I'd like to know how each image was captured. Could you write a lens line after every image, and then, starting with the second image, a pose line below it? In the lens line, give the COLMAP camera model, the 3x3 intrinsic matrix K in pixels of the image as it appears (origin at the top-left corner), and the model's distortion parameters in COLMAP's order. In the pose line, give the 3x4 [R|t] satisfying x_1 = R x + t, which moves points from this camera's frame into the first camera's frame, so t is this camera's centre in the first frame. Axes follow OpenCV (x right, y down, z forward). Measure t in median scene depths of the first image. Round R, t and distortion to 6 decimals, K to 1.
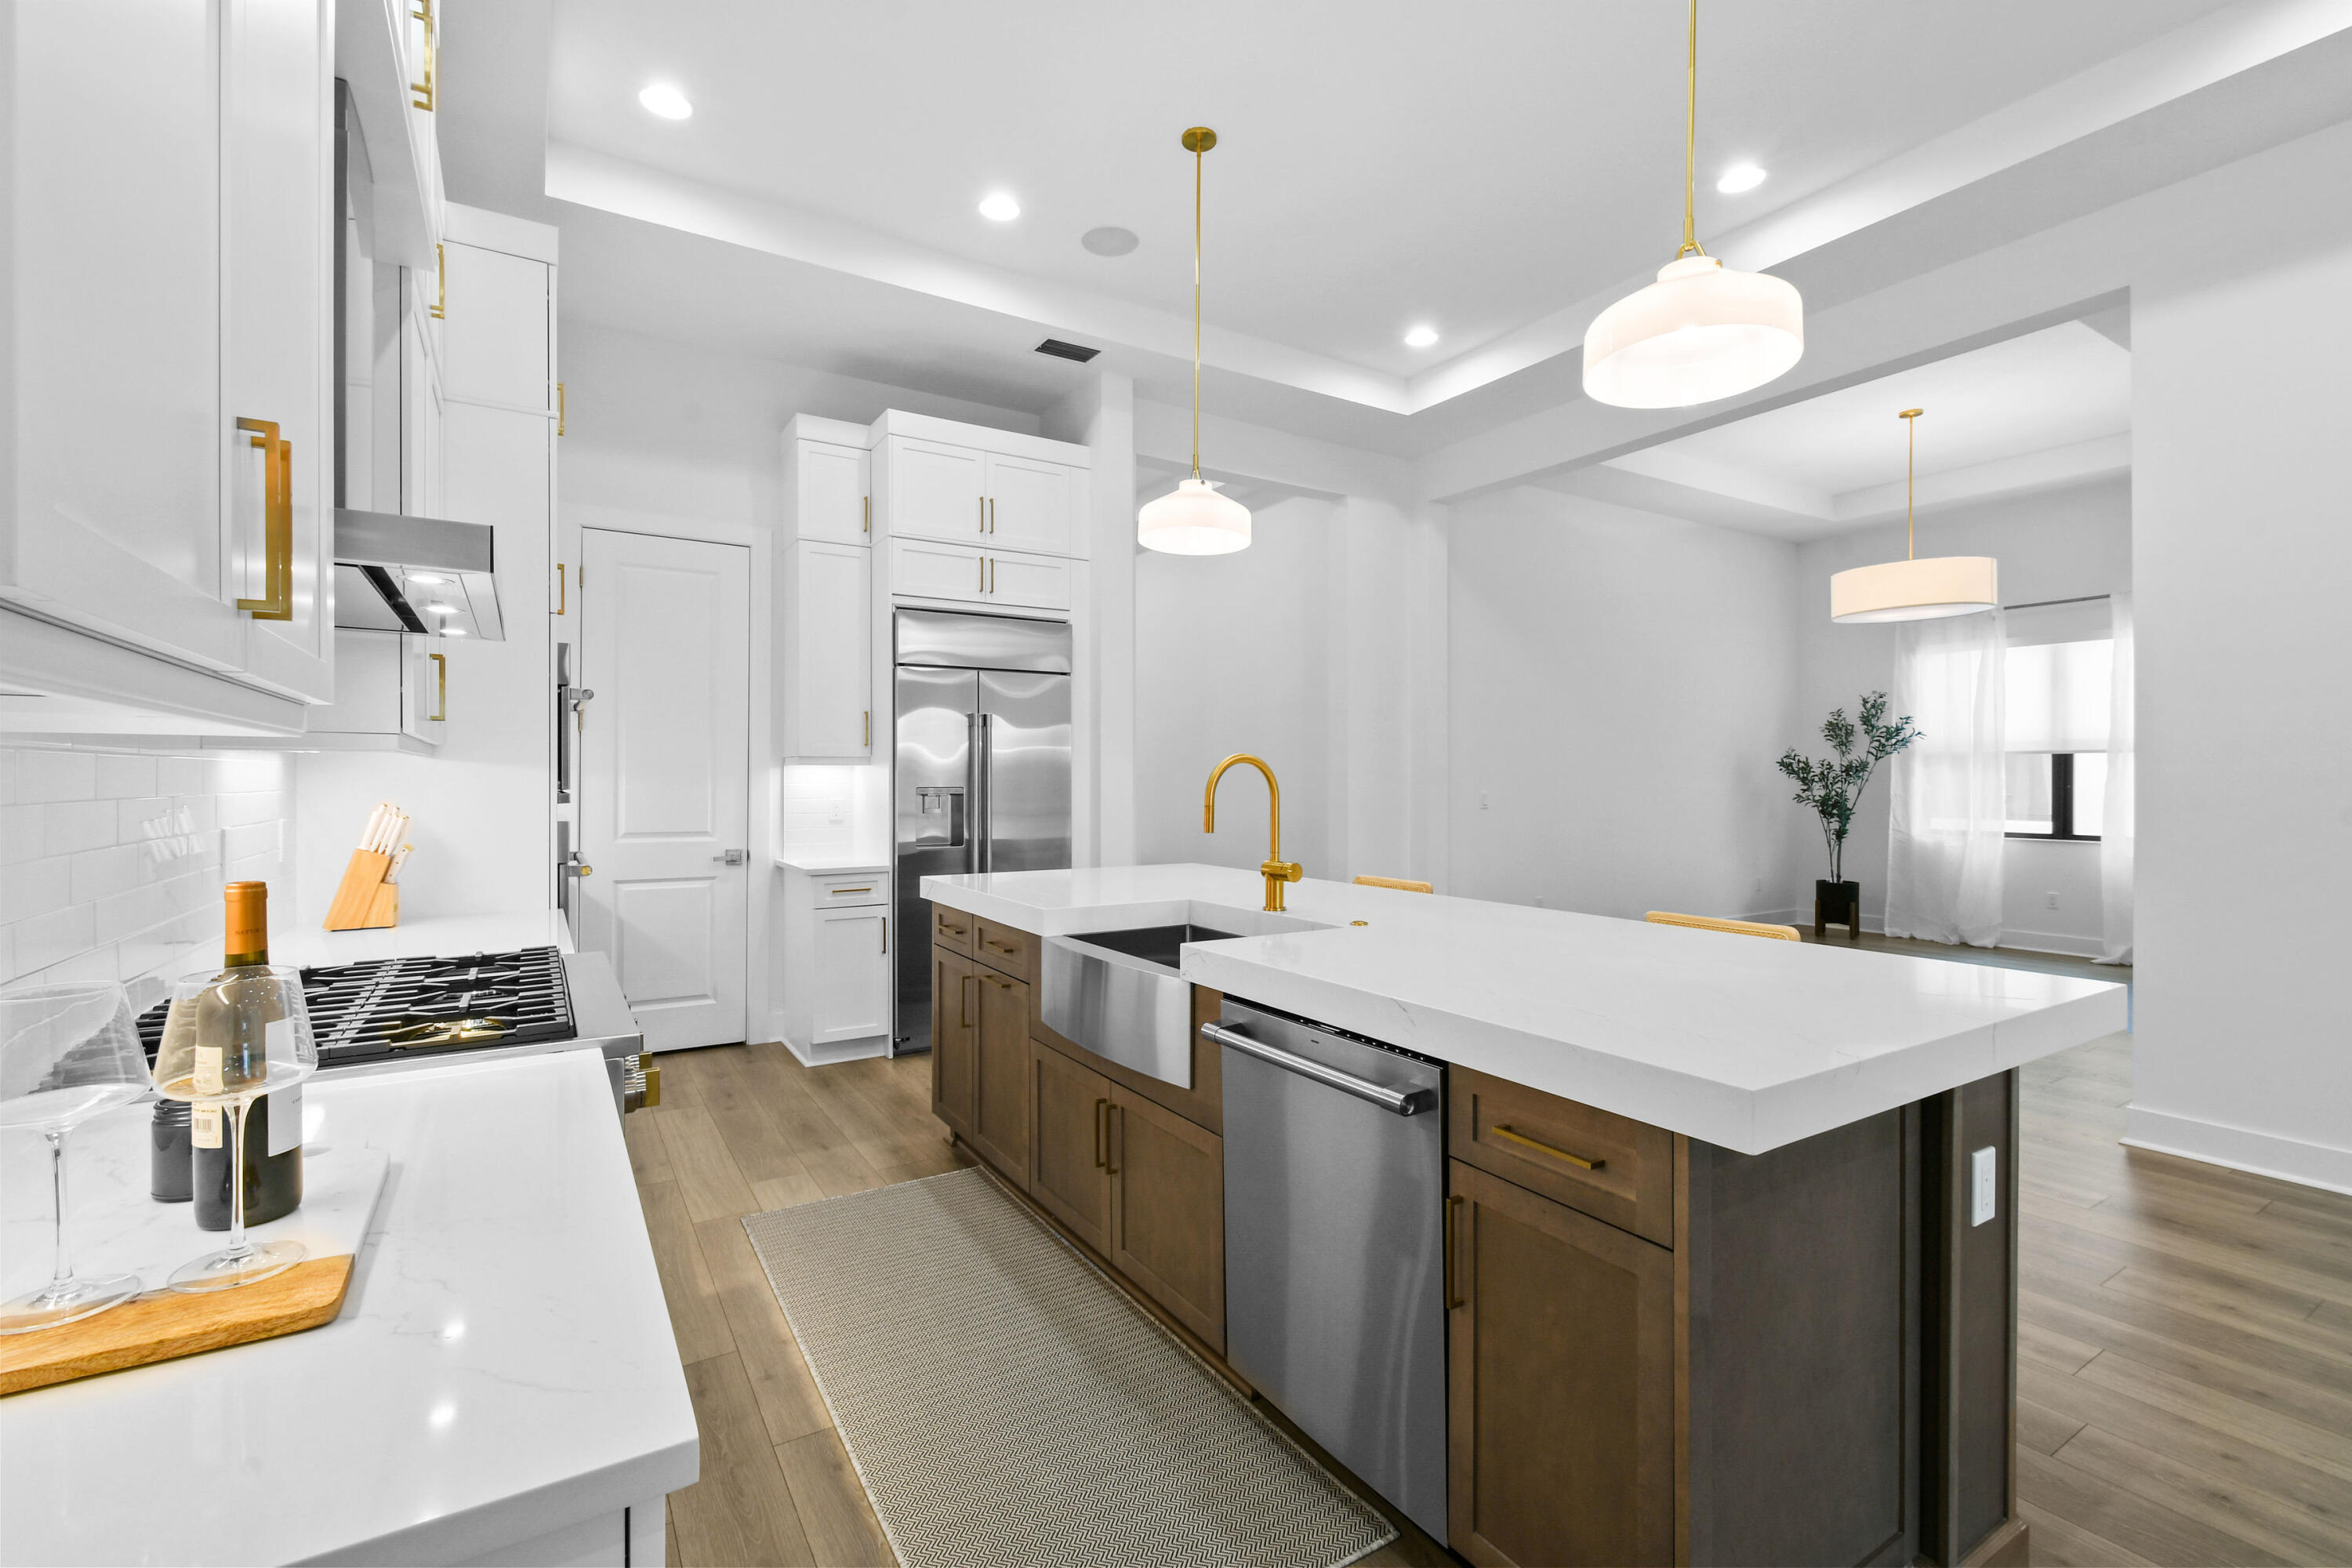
lens RADIAL K [[1049.7, 0, 1191.5], [0, 1049.7, 783.8], [0, 0, 1]] dist [0.003213, -0.001636]
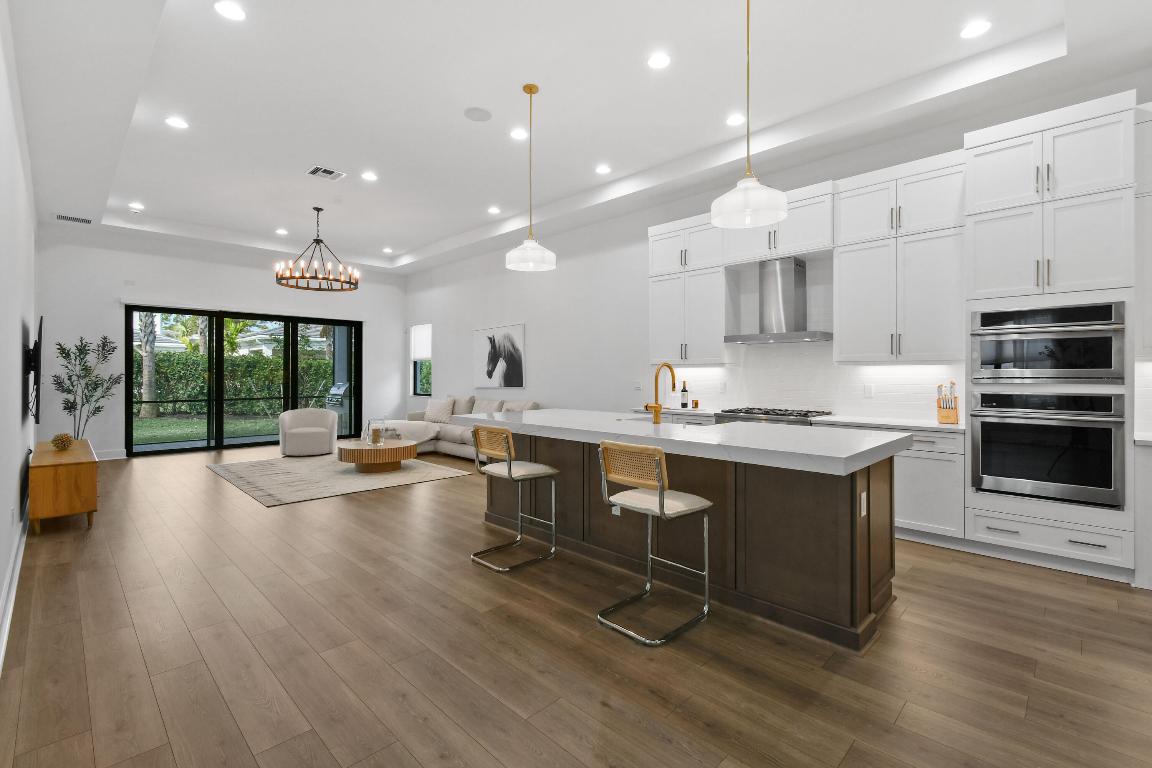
lens RADIAL K [[514.2, 0, 582.9], [0, 514.2, 369.5], [0, 0, 1]] dist [0.003213, -0.001636]
pose [[-0.974121, -0.002715, -0.226012, 0.345615], [-0.001921, 0.999991, -0.003730, -0.003119], [0.226020, -0.003199, -0.974117, 1.418616]]
